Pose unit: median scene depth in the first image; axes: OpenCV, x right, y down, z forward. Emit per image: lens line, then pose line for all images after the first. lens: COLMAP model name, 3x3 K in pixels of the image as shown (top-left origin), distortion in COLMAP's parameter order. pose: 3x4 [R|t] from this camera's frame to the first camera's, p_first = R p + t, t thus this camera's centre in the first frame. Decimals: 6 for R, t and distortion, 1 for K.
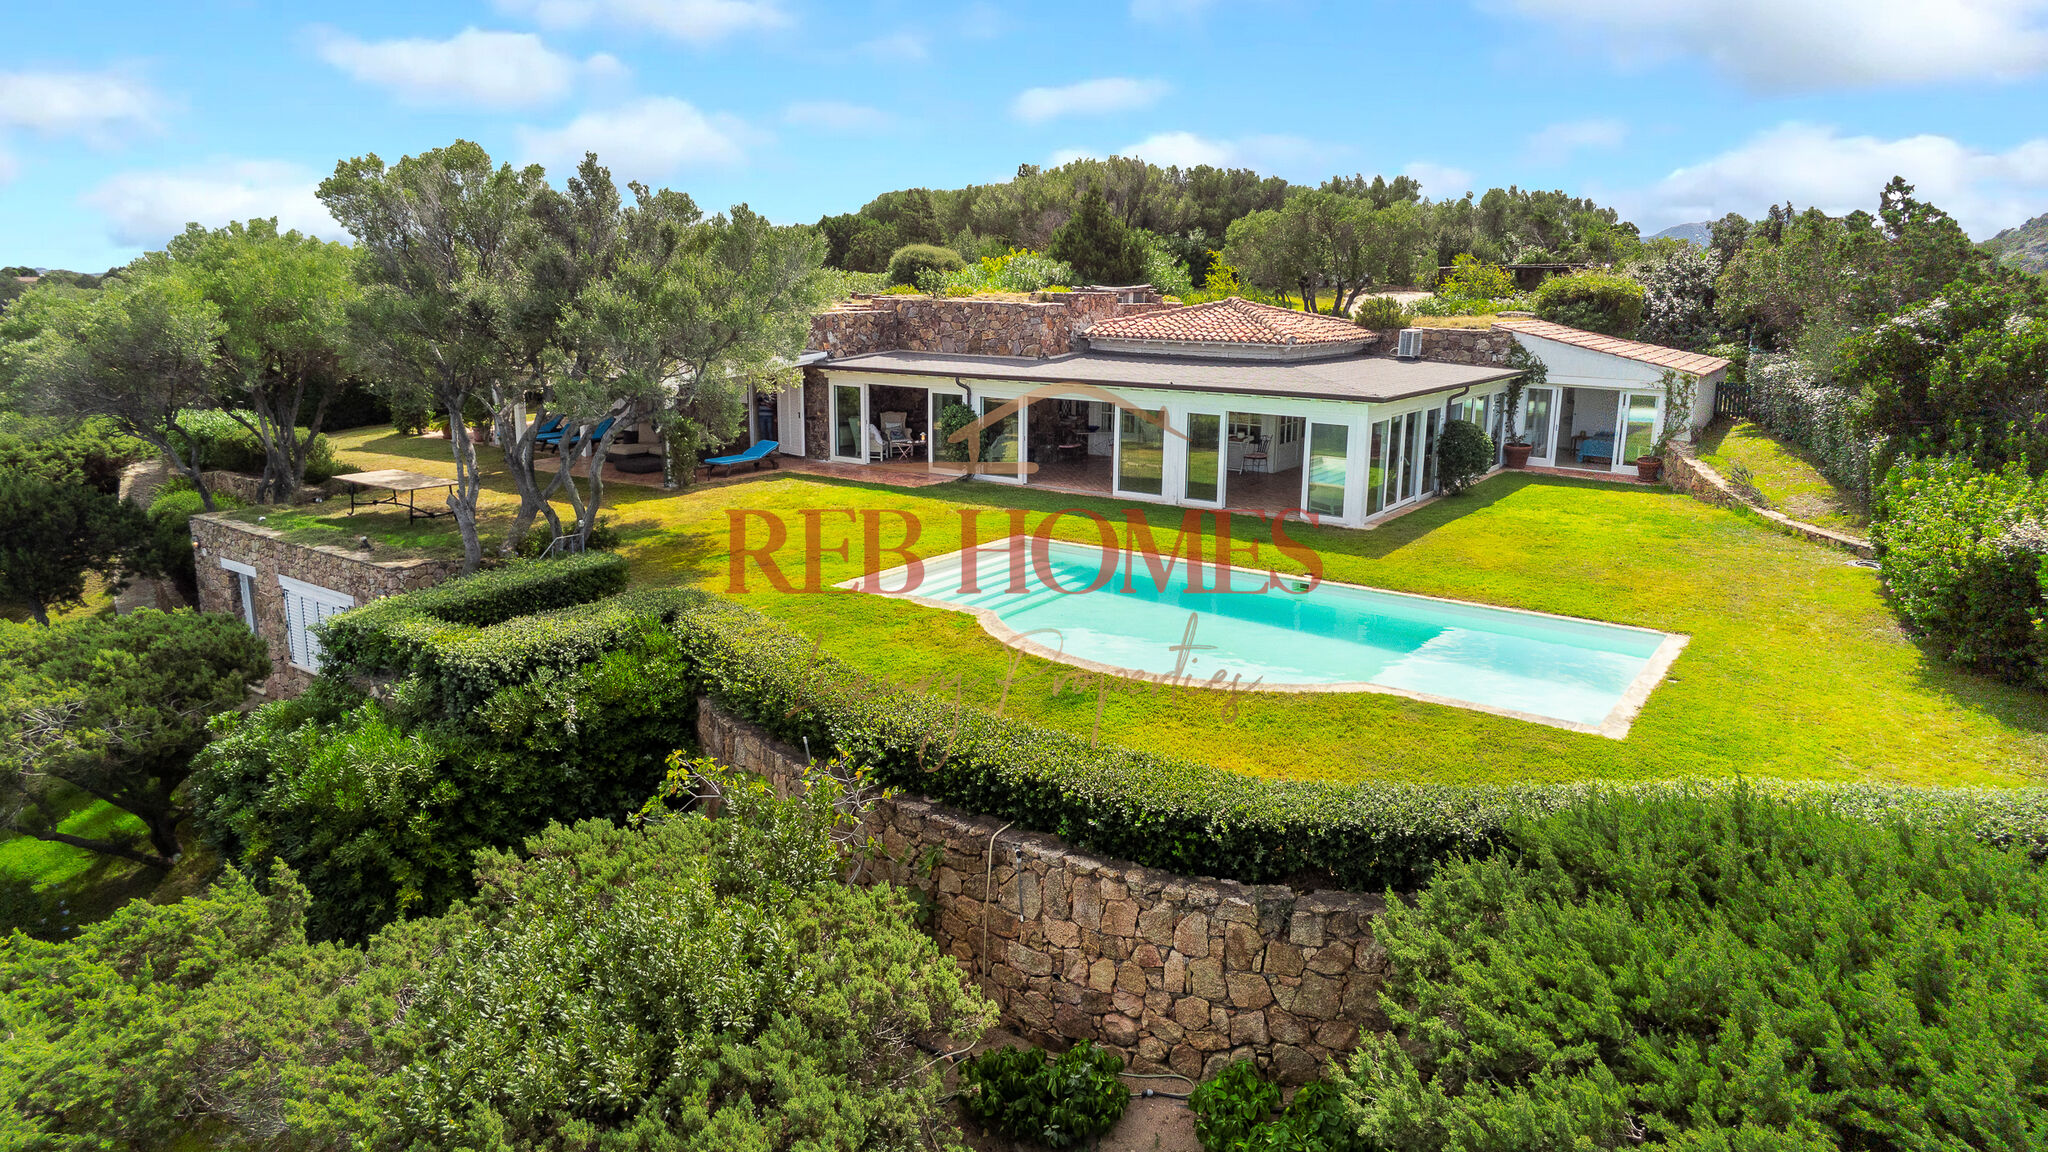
lens RADIAL K [[1262.4, 0, 1024.0], [0, 1262.4, 576.0], [0, 0, 1]] dist [-0.002754, 0.003000]
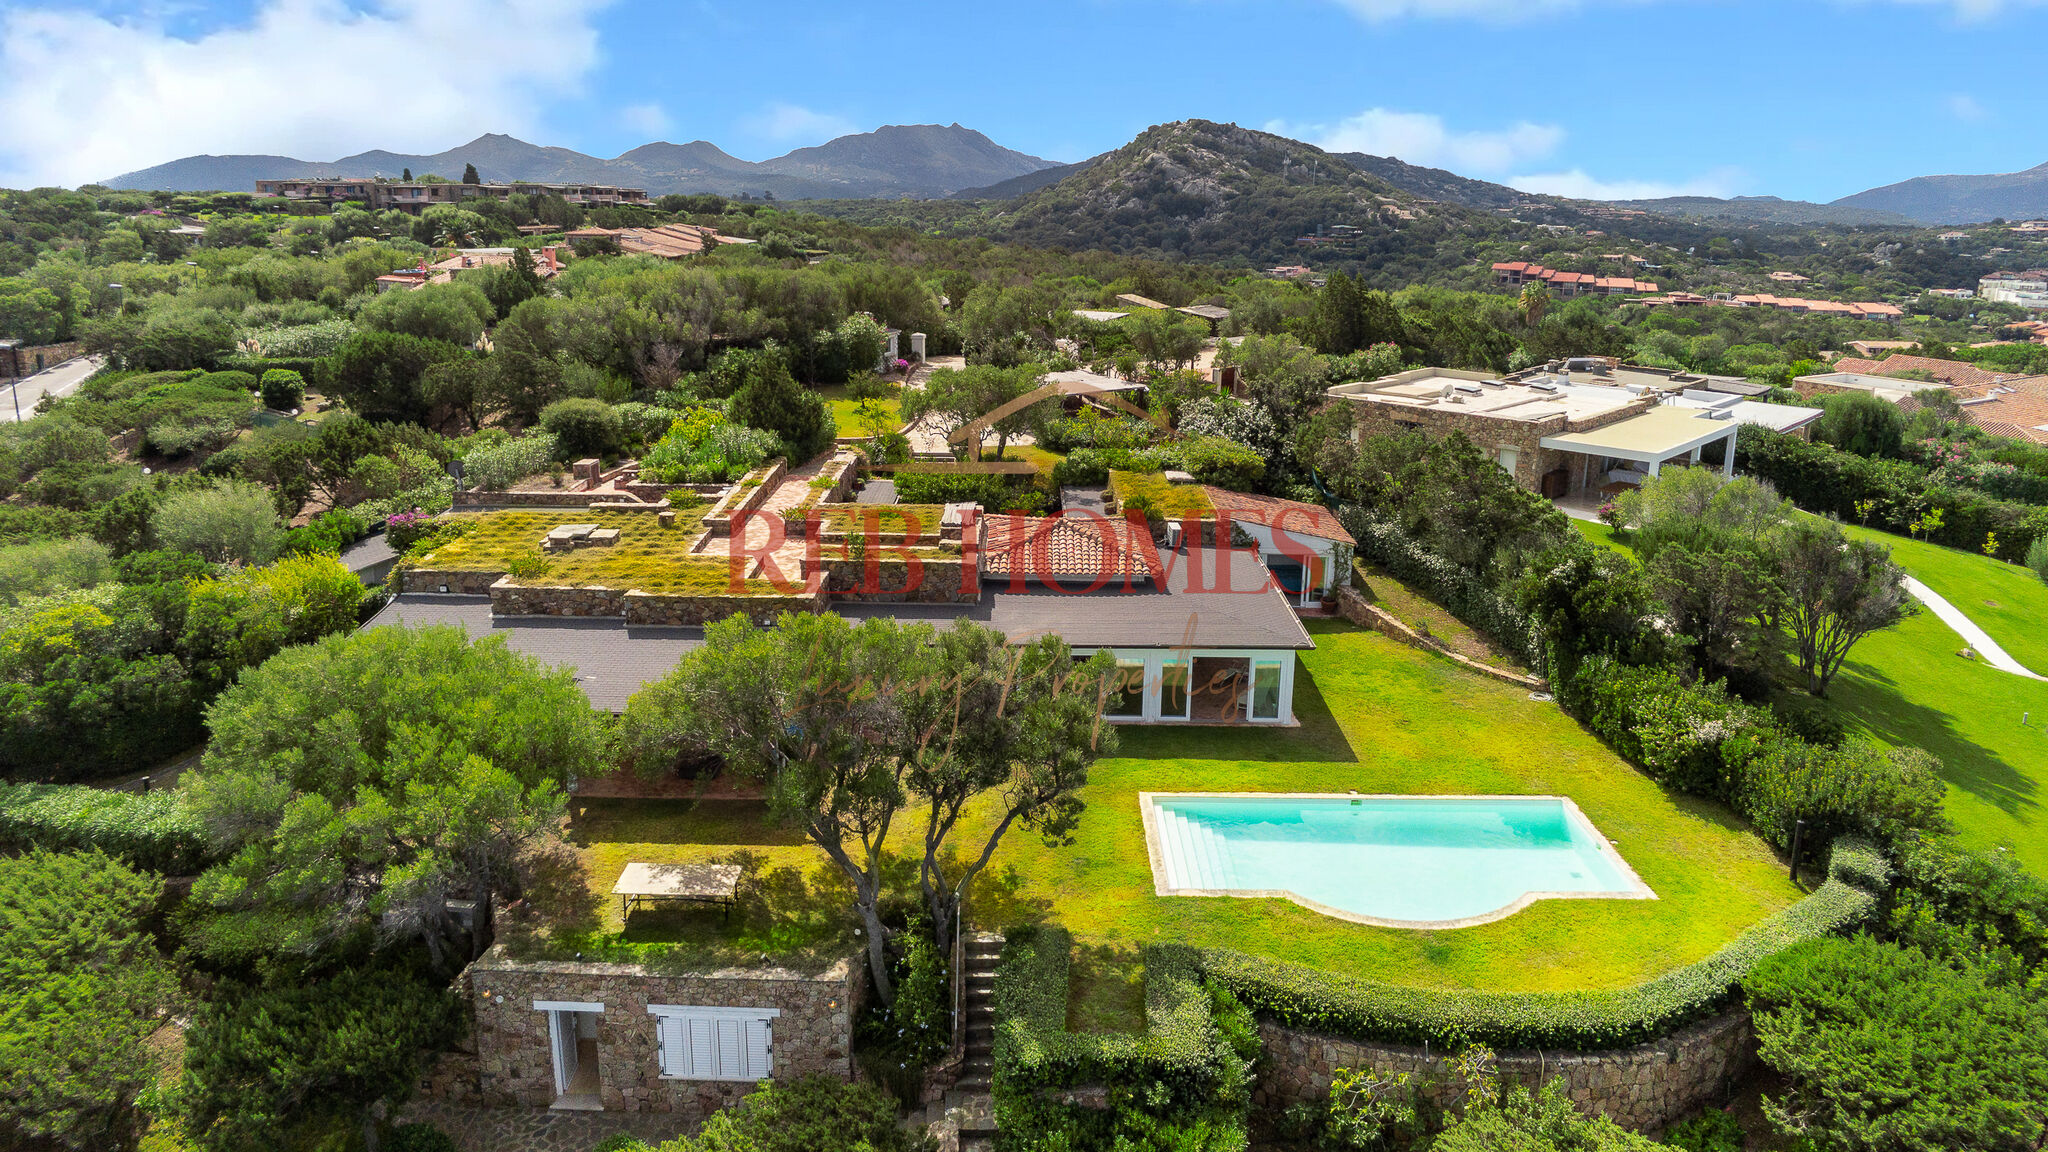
lens RADIAL K [[1262.4, 0, 1024.0], [0, 1262.4, 576.0], [0, 0, 1]] dist [-0.002754, 0.003000]
pose [[0.825499, -0.165903, 0.539470, -0.886612], [0.129551, 0.985999, 0.104985, -0.463530], [-0.549334, -0.016776, 0.835434, -0.104846]]
